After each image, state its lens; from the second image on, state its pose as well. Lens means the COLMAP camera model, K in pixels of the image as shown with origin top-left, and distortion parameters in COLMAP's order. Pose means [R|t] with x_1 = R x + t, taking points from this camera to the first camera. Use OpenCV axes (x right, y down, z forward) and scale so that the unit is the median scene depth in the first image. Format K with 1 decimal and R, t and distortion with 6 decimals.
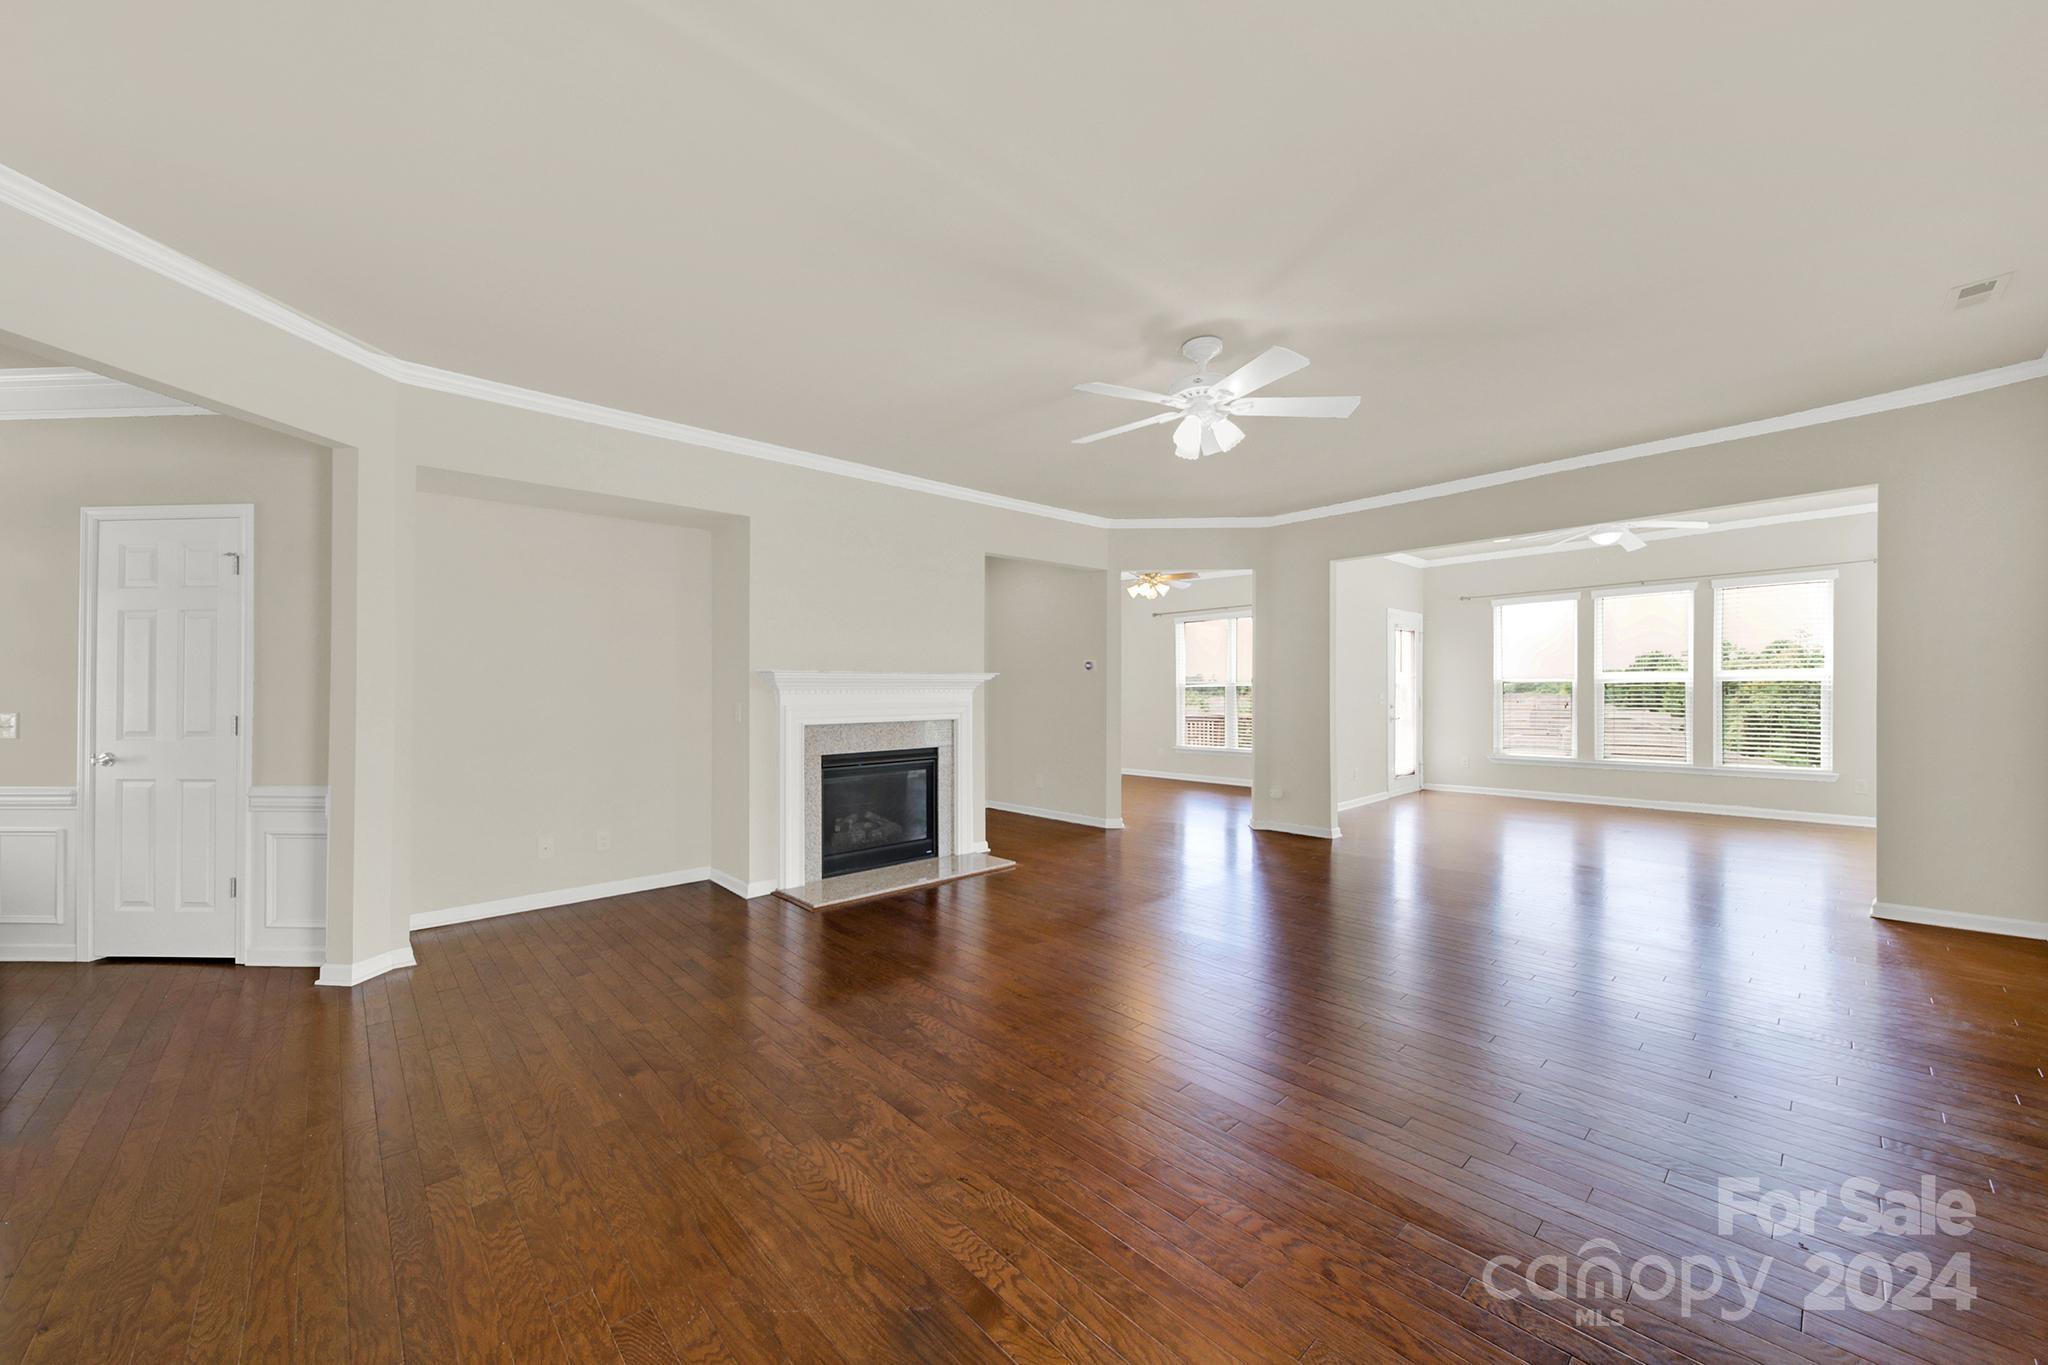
lens RADIAL K [[759.4, 0, 1011.9], [0, 759.4, 681.3], [0, 0, 1]] dist [0.000497, -0.000829]
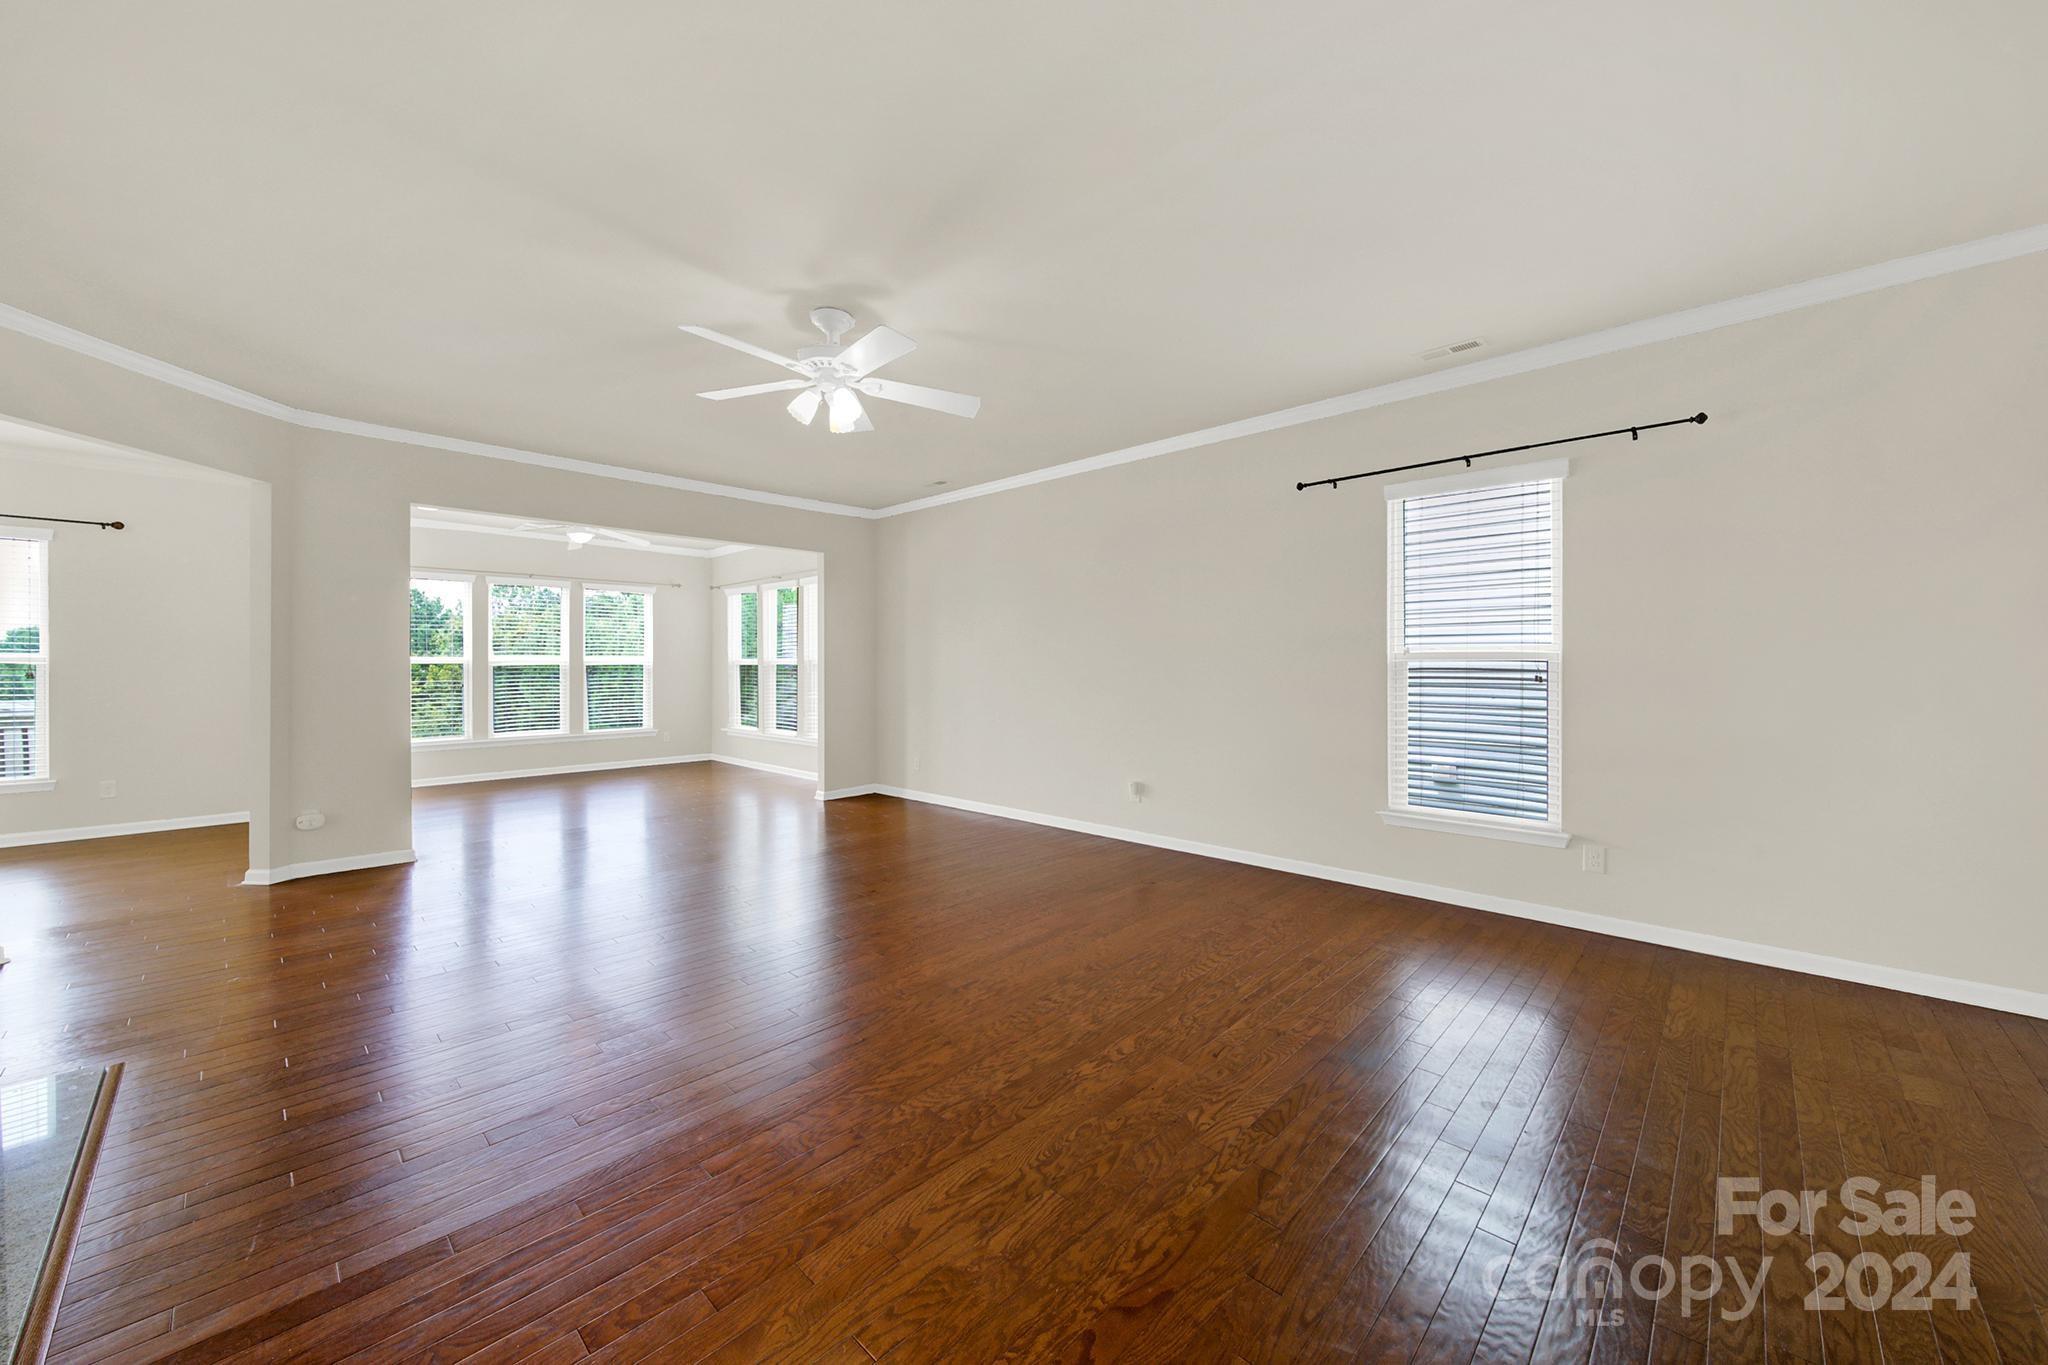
lens RADIAL K [[759.4, 0, 1011.9], [0, 759.4, 681.8], [0, 0, 1]] dist [0.000497, -0.000829]
pose [[-0.076788, -0.009965, 0.996998, -0.758095], [-0.012420, 0.999882, 0.009038, 0.016729], [-0.996970, -0.011689, -0.076903, 0.846623]]
